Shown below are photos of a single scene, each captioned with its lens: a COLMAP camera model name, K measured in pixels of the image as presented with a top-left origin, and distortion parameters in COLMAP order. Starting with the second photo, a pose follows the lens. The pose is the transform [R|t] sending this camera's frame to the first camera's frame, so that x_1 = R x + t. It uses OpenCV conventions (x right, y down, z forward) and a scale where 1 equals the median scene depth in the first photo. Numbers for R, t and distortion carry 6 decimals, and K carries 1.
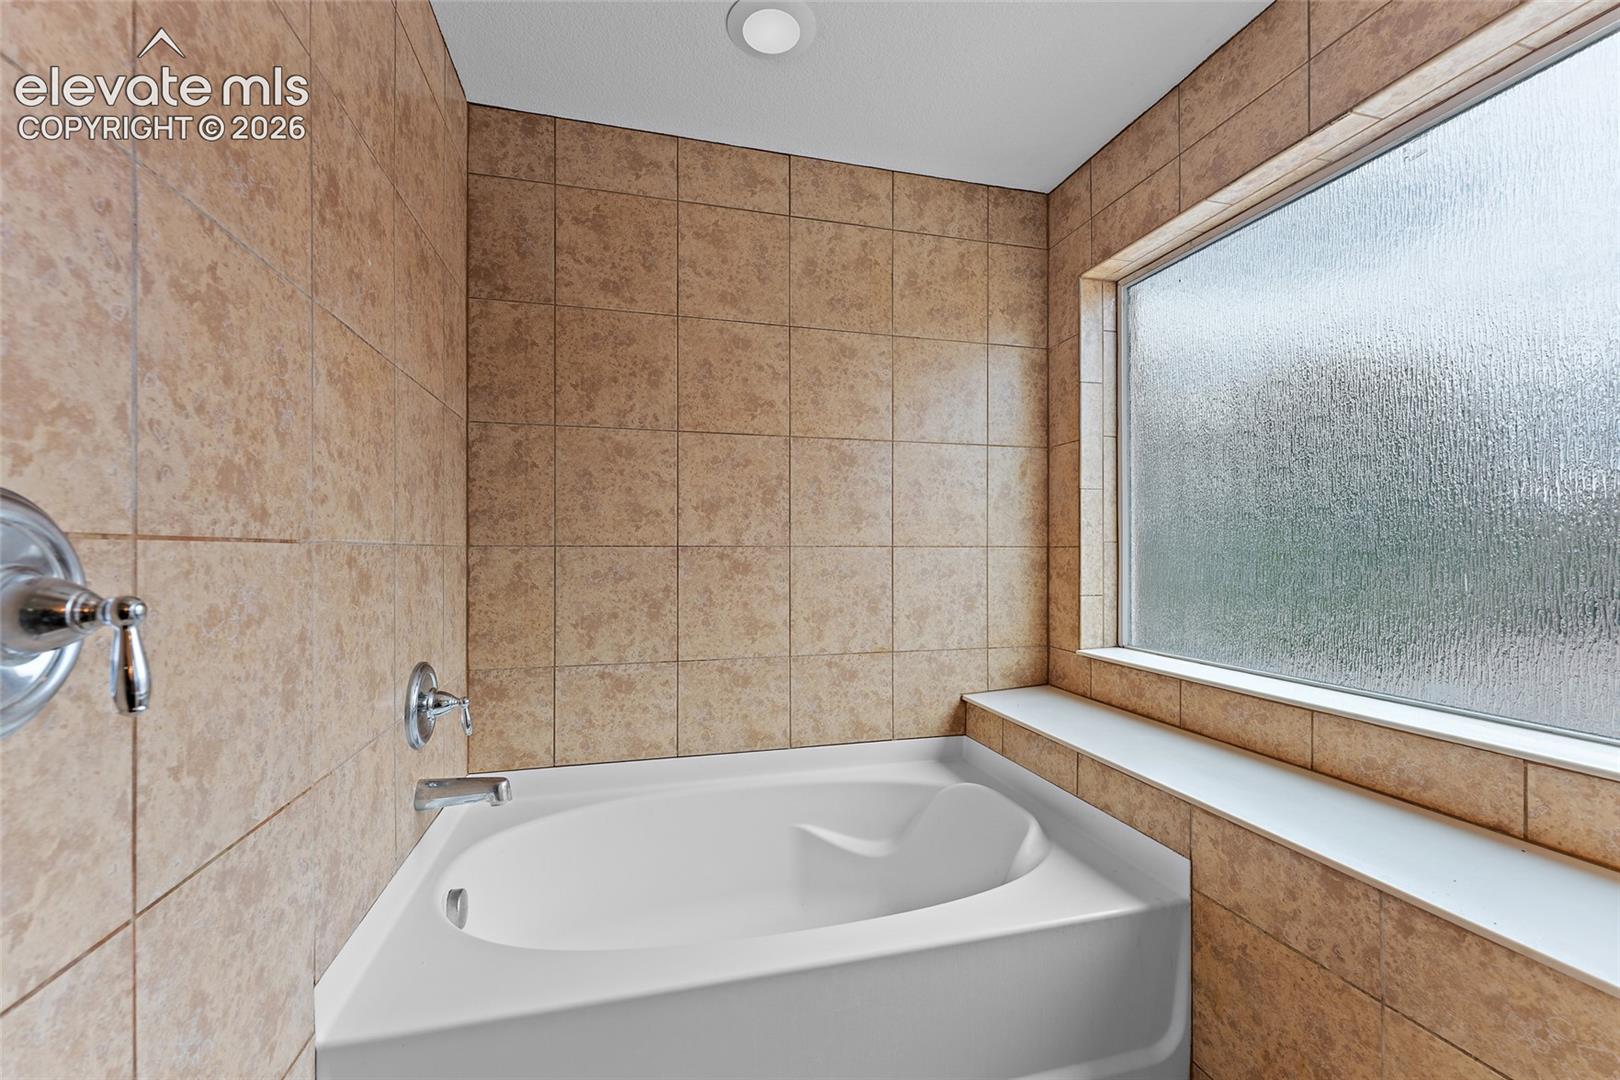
lens RADIAL K [[646.6, 0, 809.4], [0, 646.6, 532.8], [0, 0, 1]] dist [-0.001347, -0.000299]
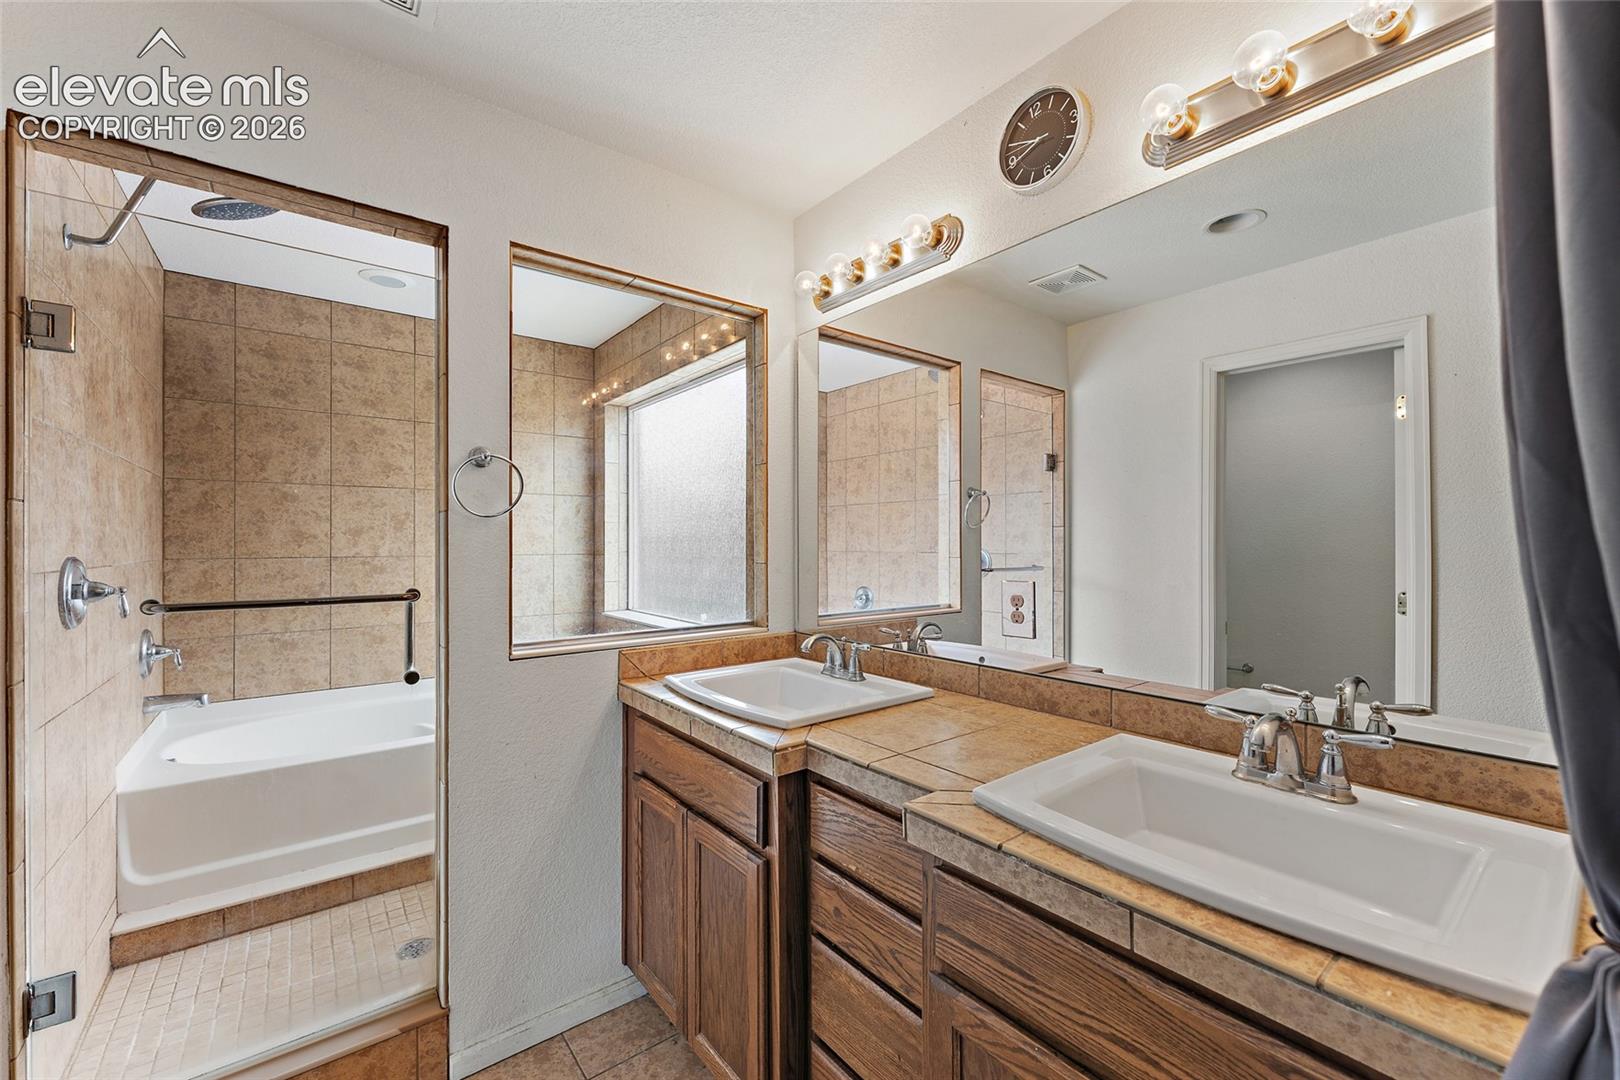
lens RADIAL K [[646.6, 0, 809.4], [0, 646.6, 532.8], [0, 0, 1]] dist [-0.001347, -0.000299]
pose [[0.921429, 0.005310, 0.388510, 0.272081], [-0.010311, 0.999889, 0.010789, -0.070648], [-0.388409, -0.013947, 0.921382, -0.950986]]
